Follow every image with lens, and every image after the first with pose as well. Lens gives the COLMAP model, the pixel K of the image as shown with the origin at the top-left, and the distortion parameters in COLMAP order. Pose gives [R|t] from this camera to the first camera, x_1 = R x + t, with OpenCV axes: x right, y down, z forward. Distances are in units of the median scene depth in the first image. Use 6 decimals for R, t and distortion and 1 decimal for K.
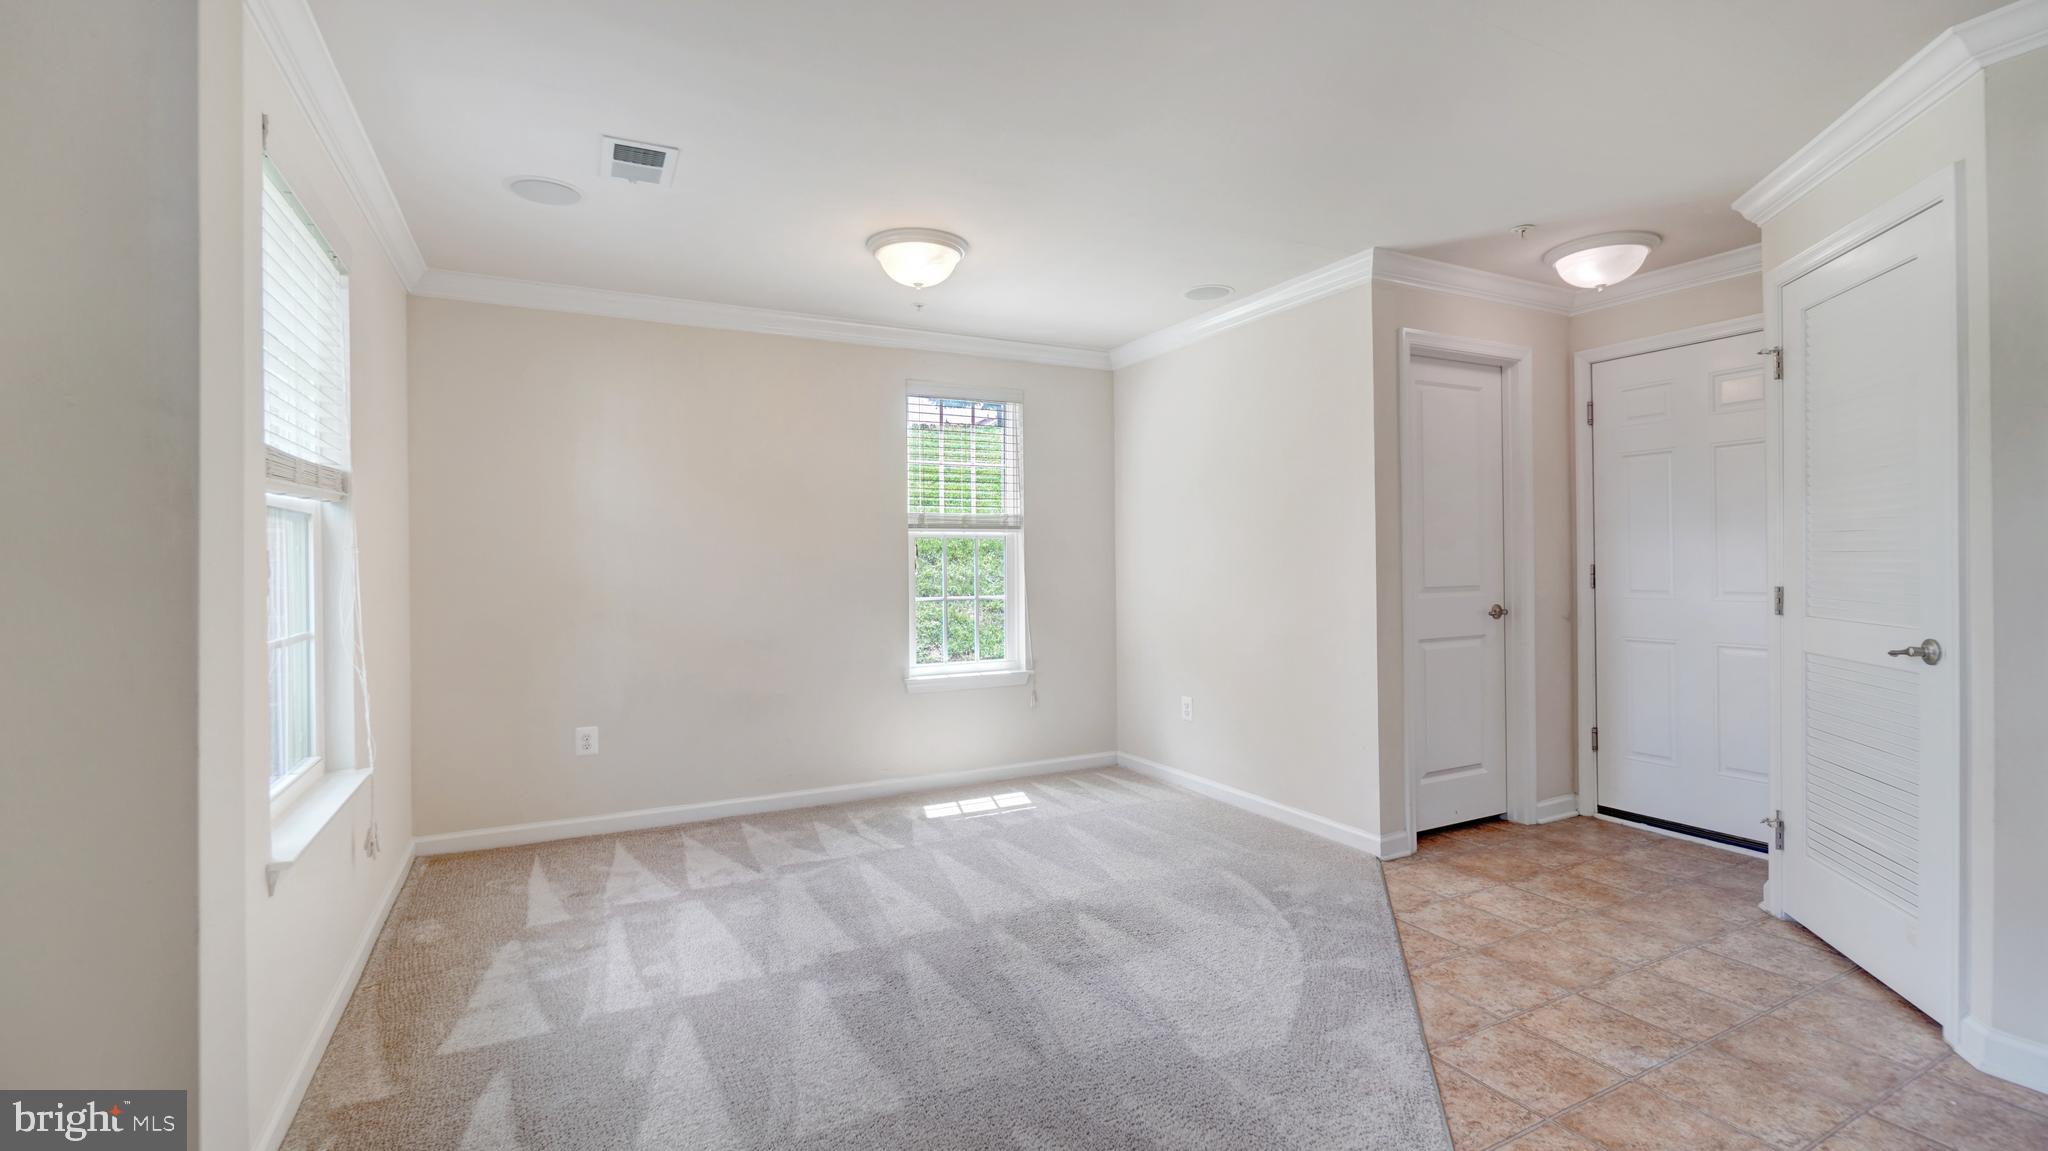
lens RADIAL K [[918.9, 0, 1013.8], [0, 918.9, 561.1], [0, 0, 1]] dist [0.000924, 0.000412]
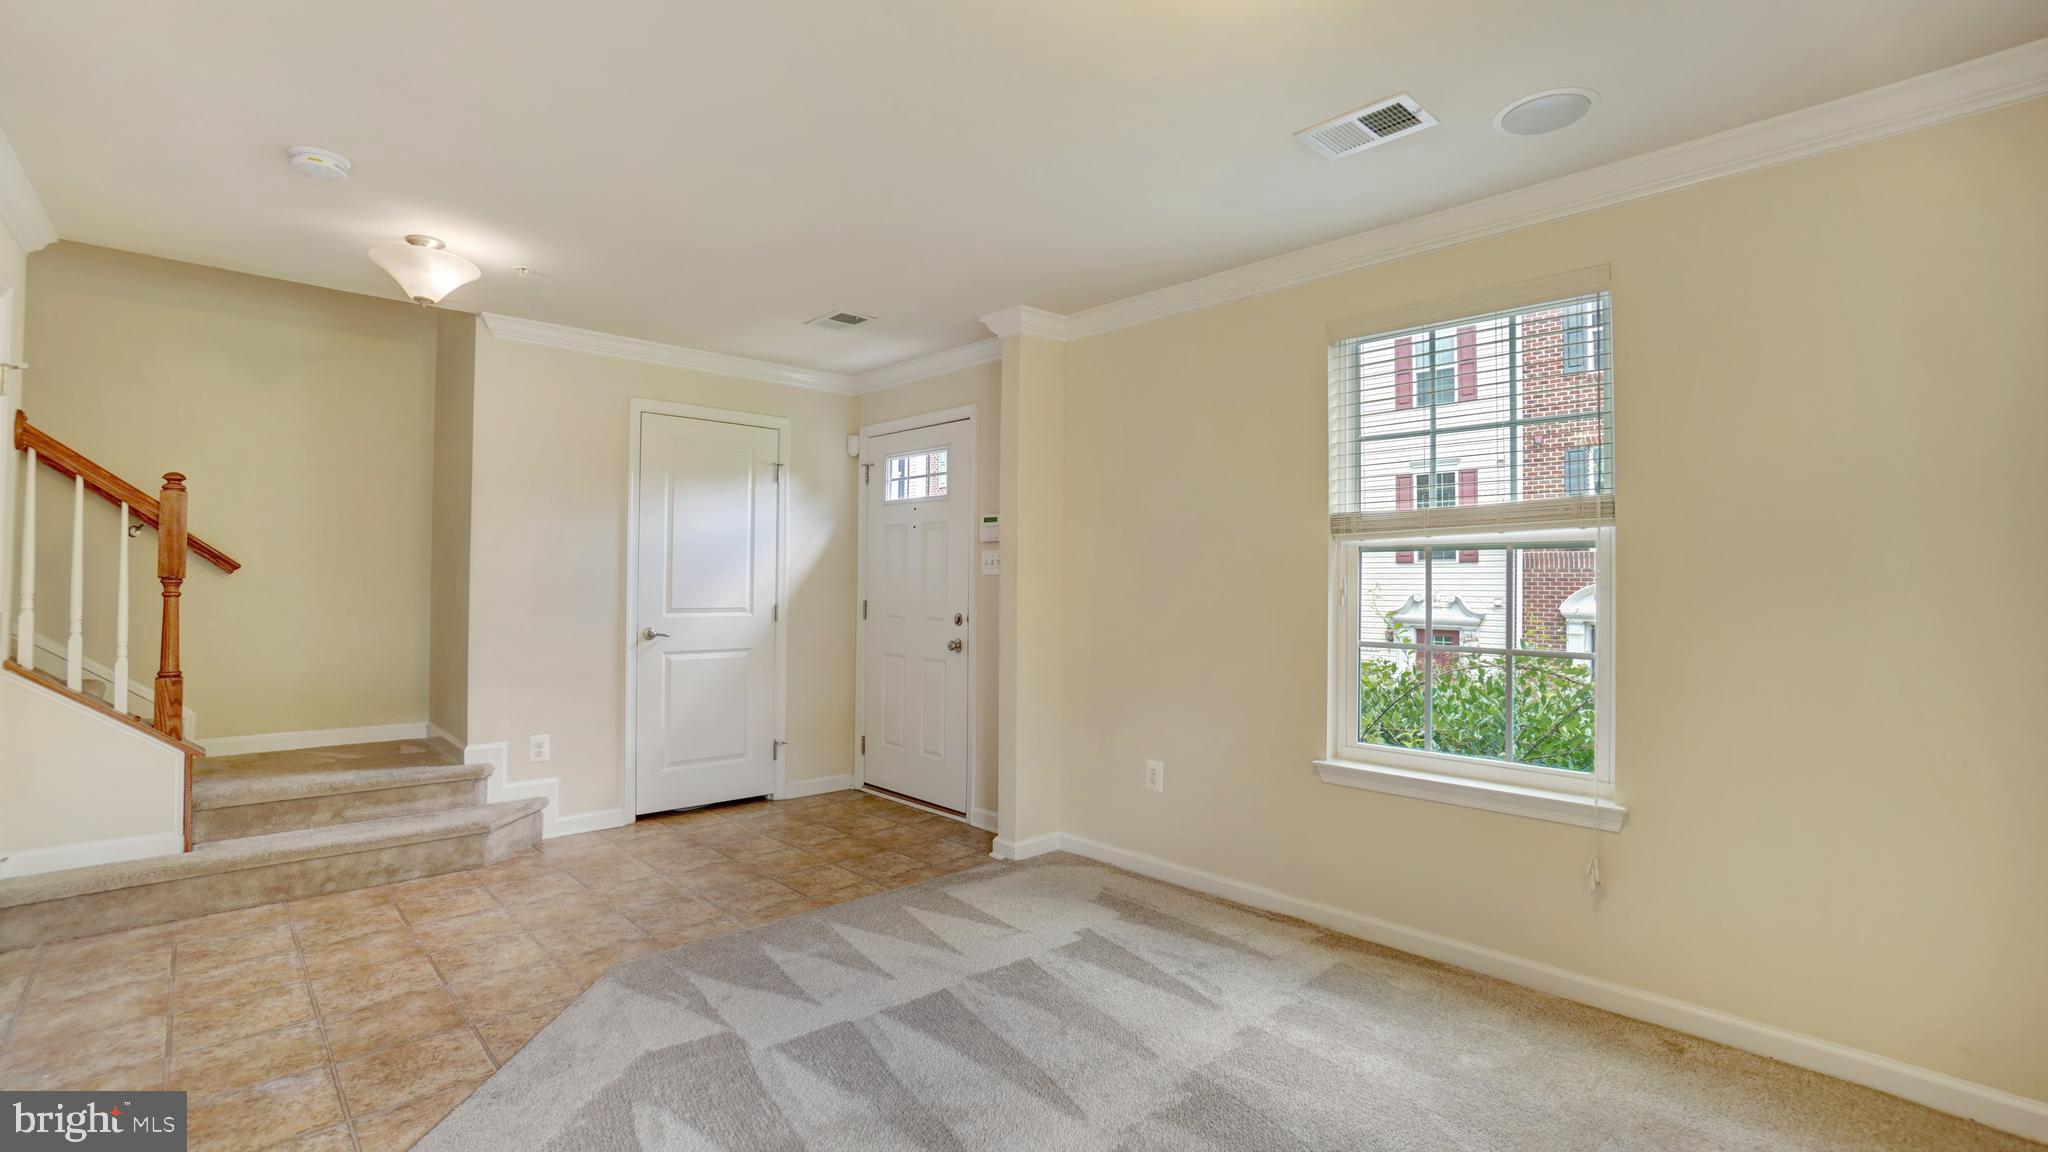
lens RADIAL K [[895.1, 0, 1020.4], [0, 895.1, 600.2], [0, 0, 1]] dist [-0.072786, 0.030688]
pose [[-0.958614, 0.002922, -0.284693, 0.156637], [-0.003848, 0.999723, 0.023217, -0.016540], [0.284682, 0.023352, -0.958338, 1.999731]]
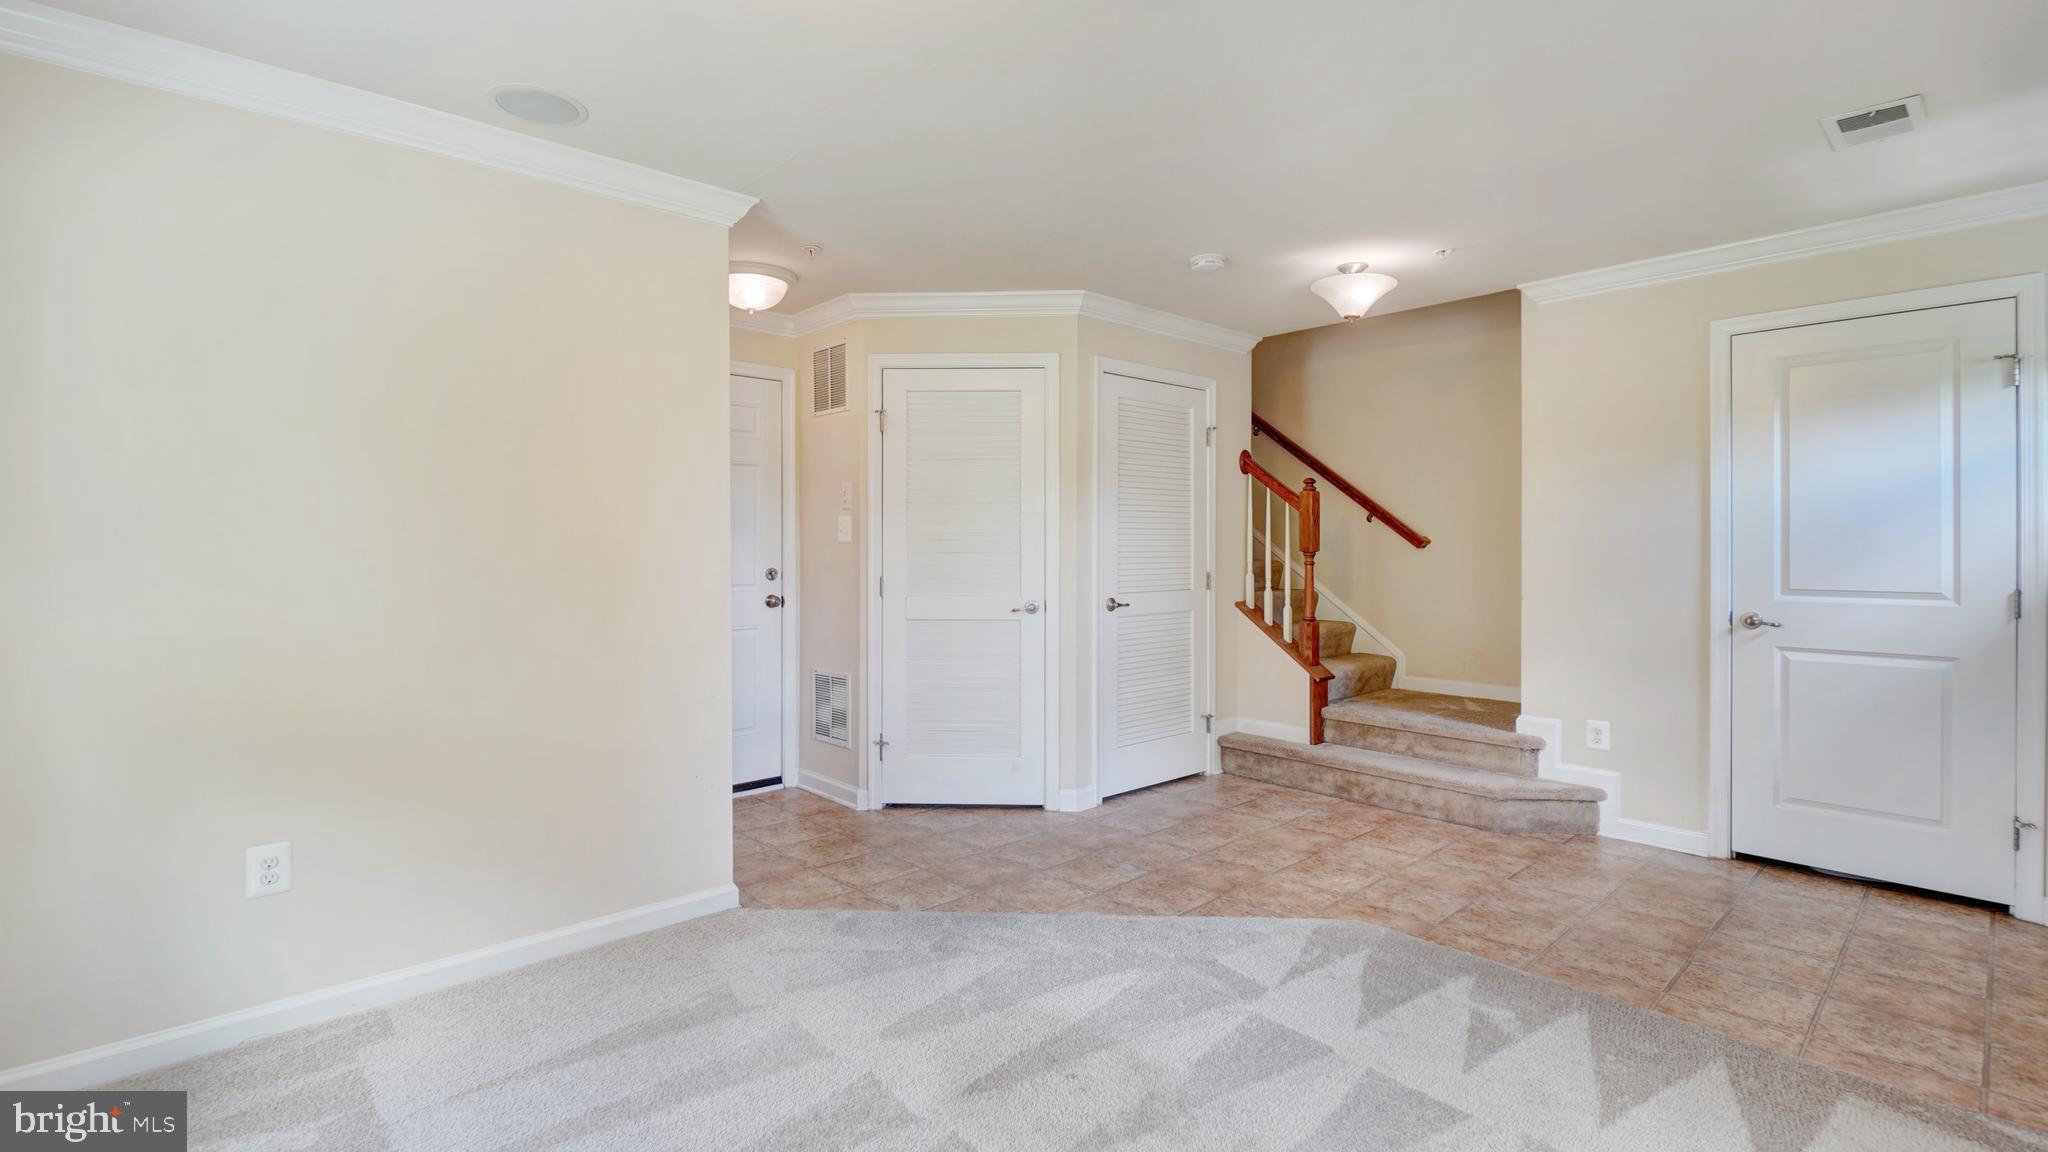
lens RADIAL K [[918.9, 0, 1013.8], [0, 918.9, 561.6], [0, 0, 1]] dist [0.000924, 0.000412]
pose [[-0.268130, -0.004617, 0.963372, -0.774542], [0.002564, 0.999982, 0.005506, -0.006121], [-0.963379, 0.003946, -0.268113, 1.527888]]
